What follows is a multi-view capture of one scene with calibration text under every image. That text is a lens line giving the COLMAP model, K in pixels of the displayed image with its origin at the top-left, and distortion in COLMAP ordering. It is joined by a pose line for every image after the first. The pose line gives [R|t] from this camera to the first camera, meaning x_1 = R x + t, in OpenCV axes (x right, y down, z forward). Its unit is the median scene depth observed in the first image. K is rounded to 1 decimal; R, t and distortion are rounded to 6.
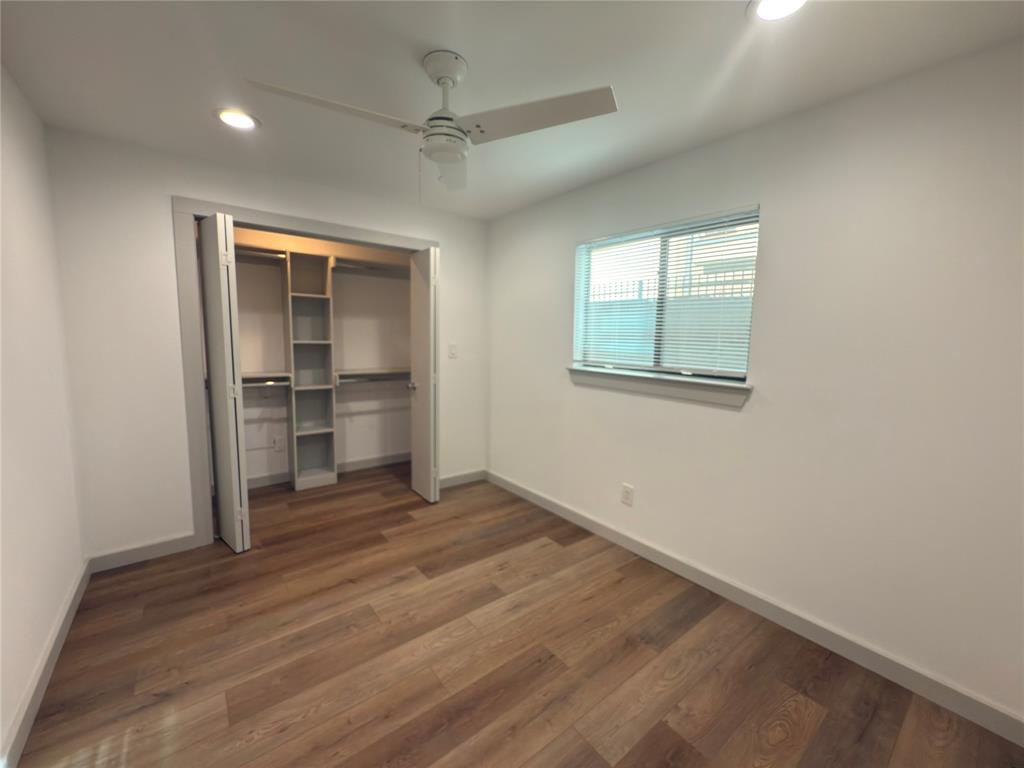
lens RADIAL K [[410.1, 0, 512.0], [0, 410.1, 384.0], [0, 0, 1]] dist [-0.001308, 0.000041]
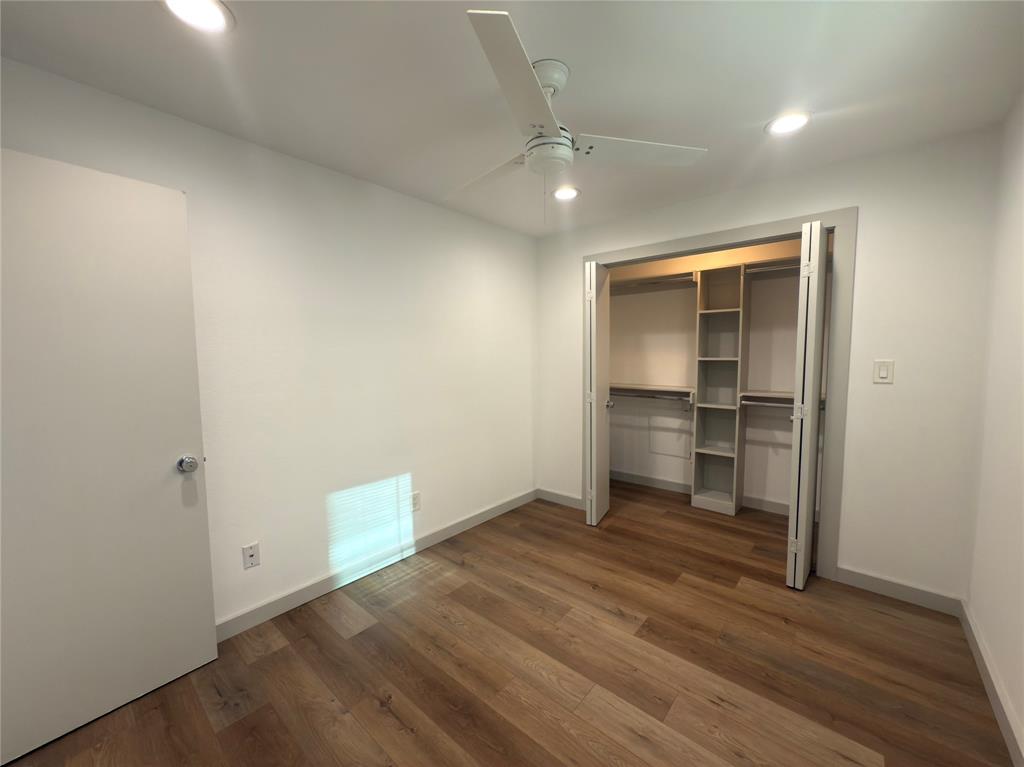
lens RADIAL K [[406.2, 0, 512.0], [0, 406.2, 383.5], [0, 0, 1]] dist [-0.000795, 0.000209]
pose [[0.187203, 0.054787, -0.980792, 0.533219], [-0.098165, 0.994489, 0.036816, -0.048510], [0.977404, 0.089387, 0.191550, 0.525253]]
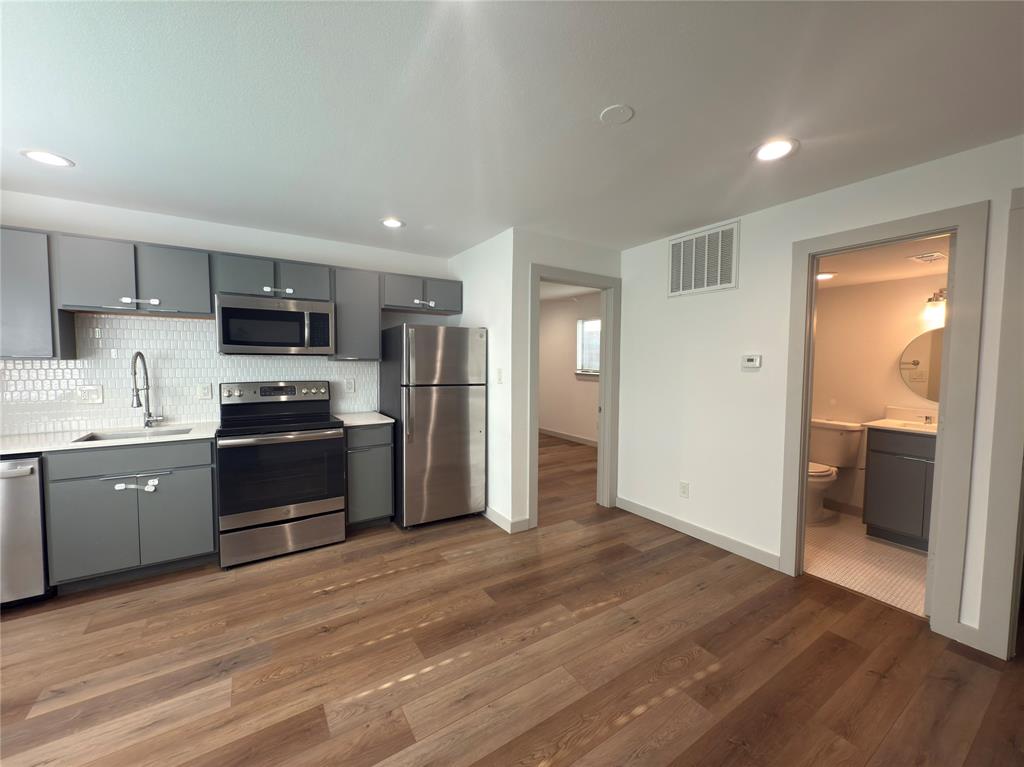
lens RADIAL K [[406.2, 0, 512.0], [0, 406.2, 383.5], [0, 0, 1]] dist [-0.000795, 0.000209]
pose [[0.995637, -0.013321, -0.092353, 0.000887], [0.008362, 0.998513, -0.053877, 0.176133], [0.092933, 0.052869, 0.994268, -1.586564]]
